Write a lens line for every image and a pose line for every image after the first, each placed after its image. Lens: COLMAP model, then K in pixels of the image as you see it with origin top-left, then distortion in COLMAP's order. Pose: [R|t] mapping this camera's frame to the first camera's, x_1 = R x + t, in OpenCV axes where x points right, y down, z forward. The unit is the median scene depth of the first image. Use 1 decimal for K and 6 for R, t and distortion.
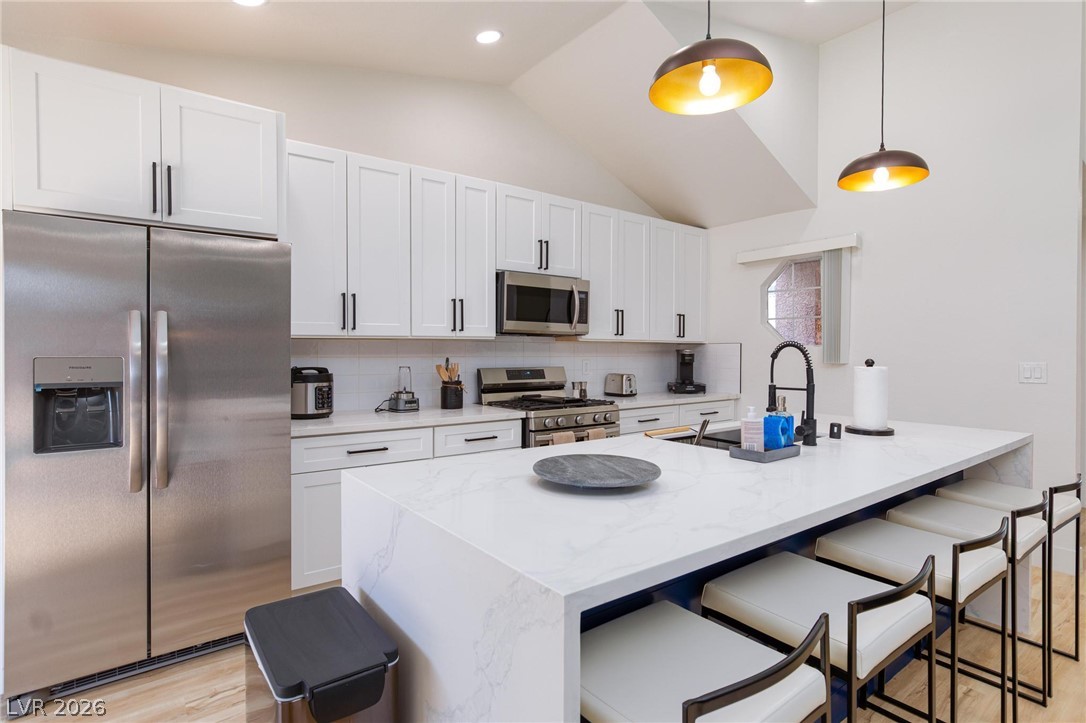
lens RADIAL K [[555.9, 0, 533.9], [0, 555.9, 359.2], [0, 0, 1]] dist [-0.003652, -0.000065]
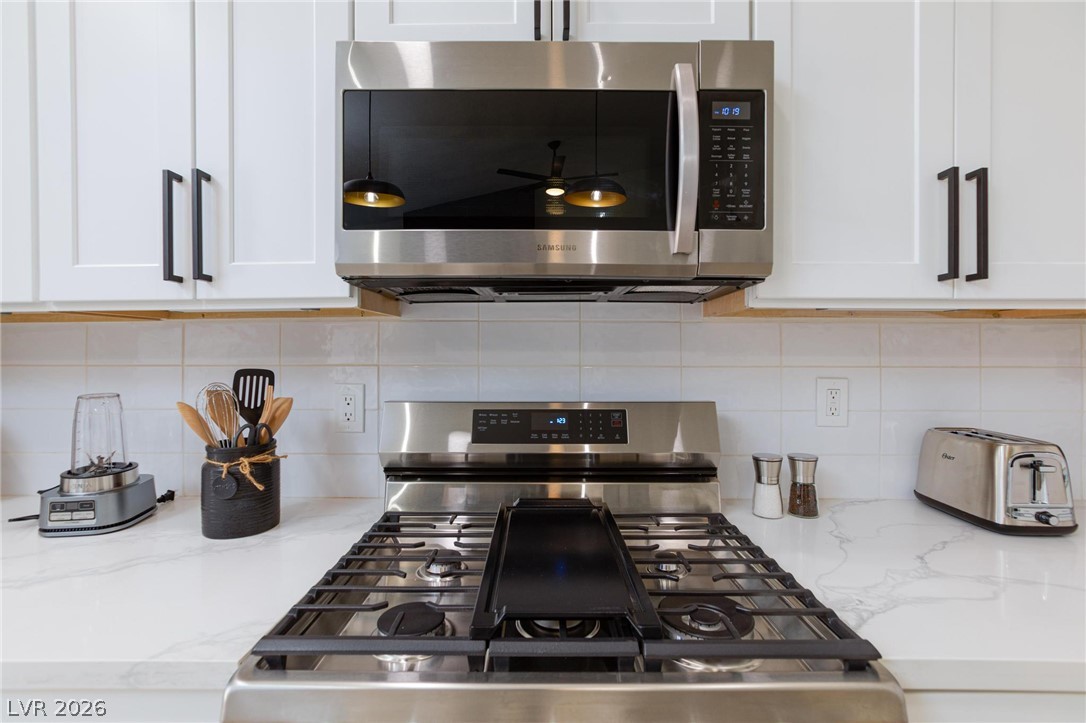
lens RADIAL K [[497.6, 0, 543.0], [0, 497.6, 345.3], [0, 0, 1]] dist [-0.018041, 0.009997]
pose [[0.799987, -0.006681, -0.599980, 0.150512], [-0.005037, 0.999828, -0.017850, -0.011705], [0.599996, 0.017302, 0.799816, 0.801181]]
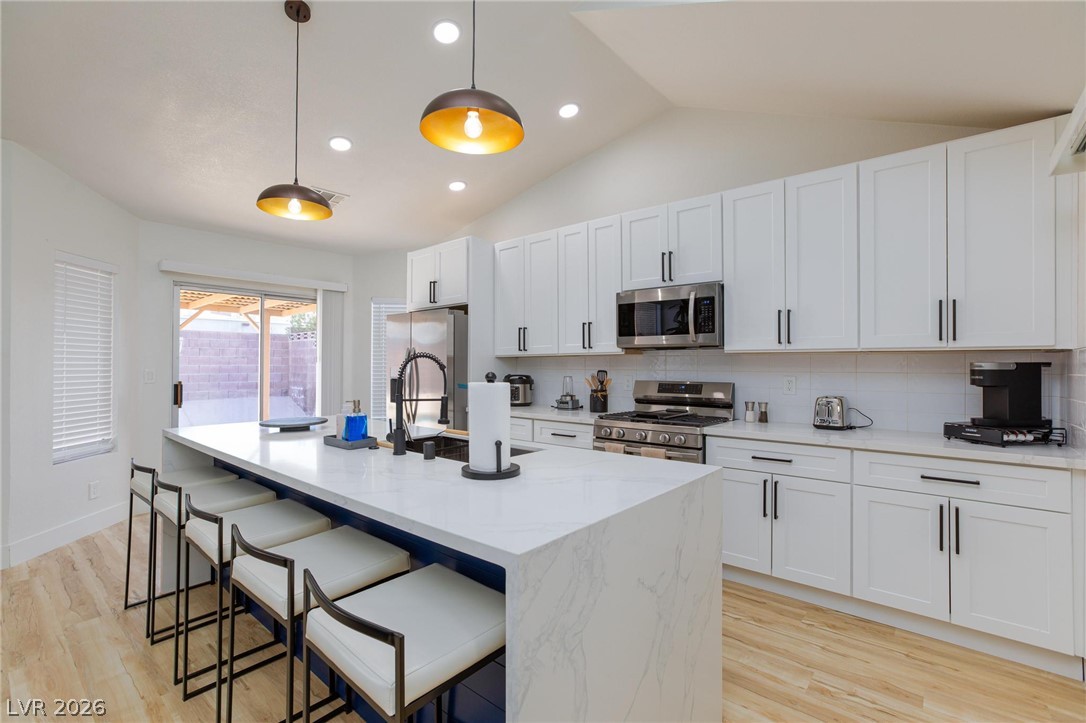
lens RADIAL K [[497.6, 0, 540.8], [0, 497.6, 360.2], [0, 0, 1]] dist [-0.018041, 0.009997]
pose [[0.228636, -0.012451, -0.973432, 0.804687], [-0.013984, 0.999773, -0.016072, -0.004898], [0.973412, 0.017287, 0.228410, 0.575405]]
